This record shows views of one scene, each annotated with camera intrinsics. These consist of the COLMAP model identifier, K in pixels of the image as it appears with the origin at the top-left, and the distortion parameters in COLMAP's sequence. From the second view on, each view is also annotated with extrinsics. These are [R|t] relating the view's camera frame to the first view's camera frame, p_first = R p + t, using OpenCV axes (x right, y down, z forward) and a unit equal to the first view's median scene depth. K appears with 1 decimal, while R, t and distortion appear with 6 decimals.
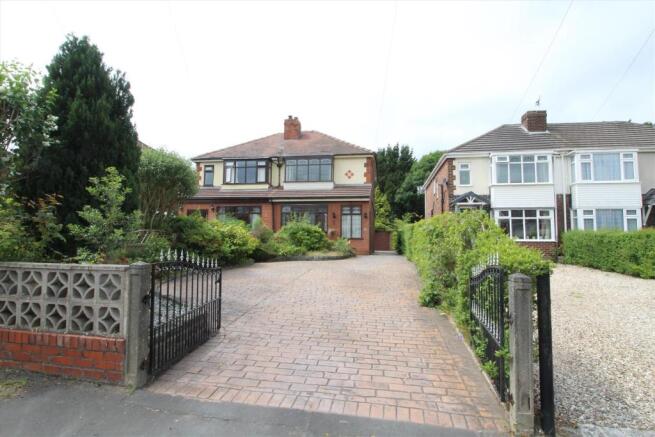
lens RADIAL K [[332.8, 0, 329.6], [0, 332.8, 217.7], [0, 0, 1]] dist [-0.009451, -0.001755]
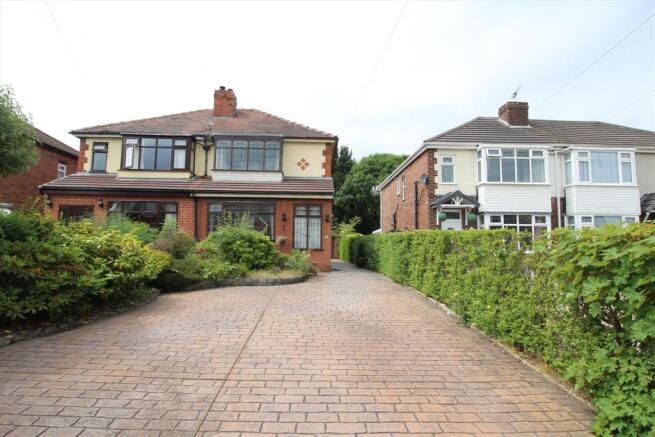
lens RADIAL K [[332.8, 0, 327.8], [0, 332.8, 219.6], [0, 0, 1]] dist [-0.009451, -0.001755]
pose [[0.979006, 0.016495, 0.203165, -0.040071], [-0.015855, 0.999863, -0.004775, -0.000460], [-0.203216, 0.001453, 0.979133, 0.258819]]
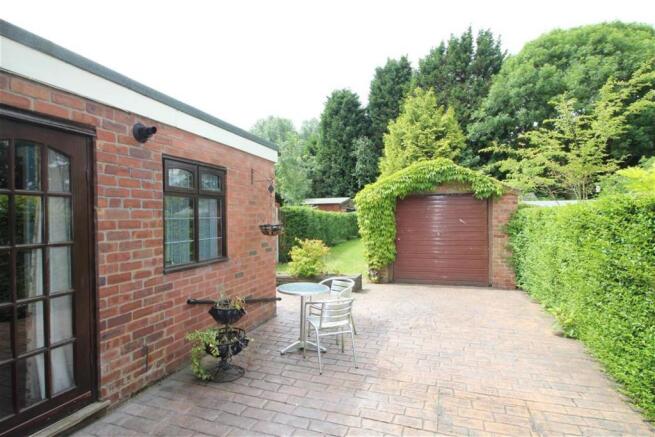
lens RADIAL K [[332.8, 0, 330.4], [0, 332.8, 223.6], [0, 0, 1]] dist [-0.009451, -0.001755]
pose [[0.990392, -0.014316, -0.137542, 0.210674], [0.026643, 0.995746, 0.088205, 0.089119], [0.135694, -0.091022, 0.986561, 1.587981]]
